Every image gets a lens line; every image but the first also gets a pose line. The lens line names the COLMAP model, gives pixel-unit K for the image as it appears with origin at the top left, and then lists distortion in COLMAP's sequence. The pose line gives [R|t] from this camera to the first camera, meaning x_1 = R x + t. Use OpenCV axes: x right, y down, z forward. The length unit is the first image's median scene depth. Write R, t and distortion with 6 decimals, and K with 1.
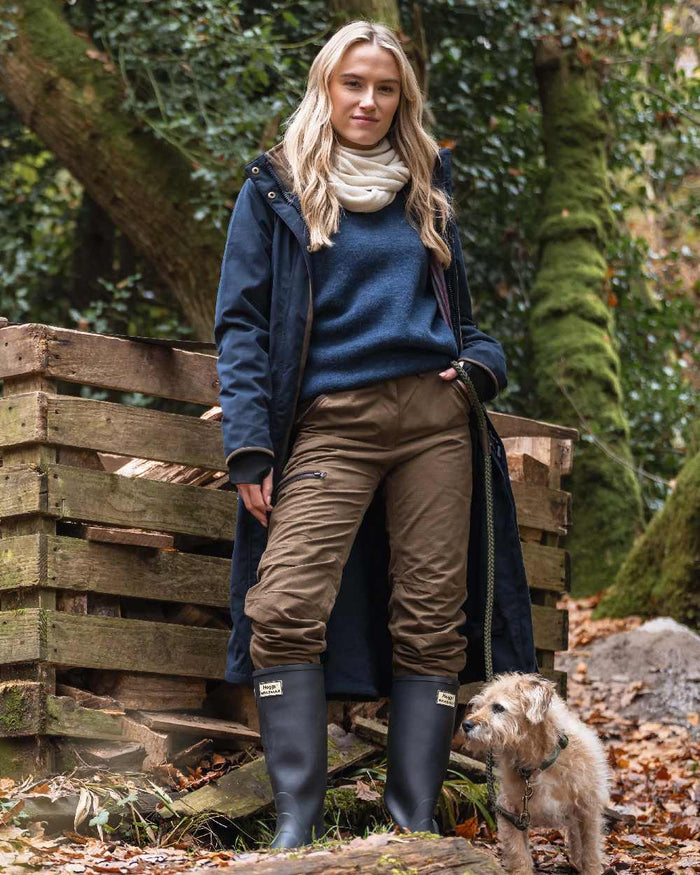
lens RADIAL K [[4665.3, 0, 350.0], [0, 4665.3, 437.5], [0, 0, 1]] dist [-0.056838, 17.776705]
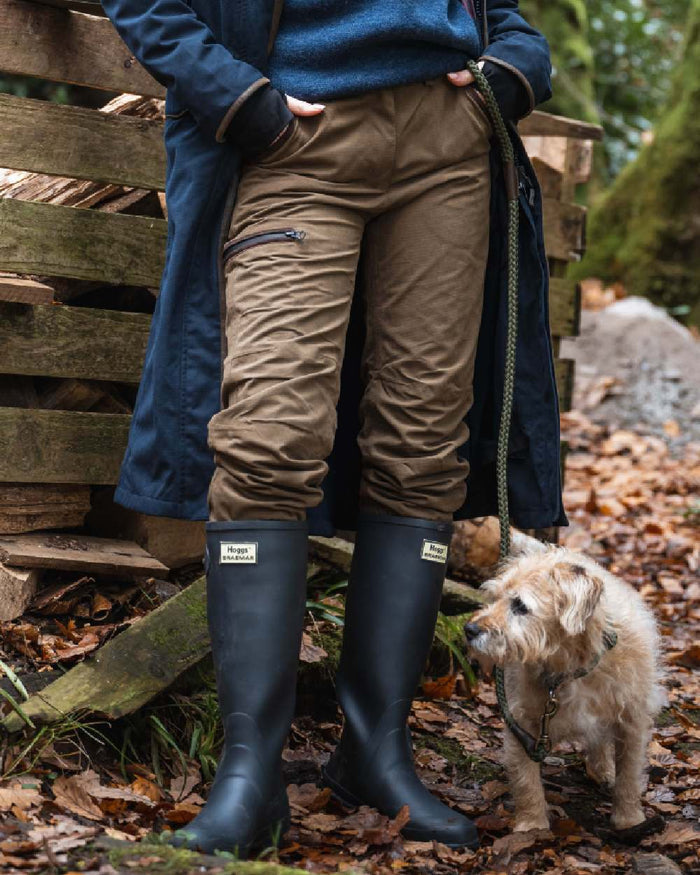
lens RADIAL K [[4665.3, 0, 350.0], [0, 4665.3, 437.5], [0, 0, 1]] dist [-0.056838, 17.776705]
pose [[0.998006, 0.059807, 0.020170, -0.006540], [-0.061336, 0.994369, 0.086422, -0.018939], [-0.014888, -0.087487, 0.996054, 0.301448]]
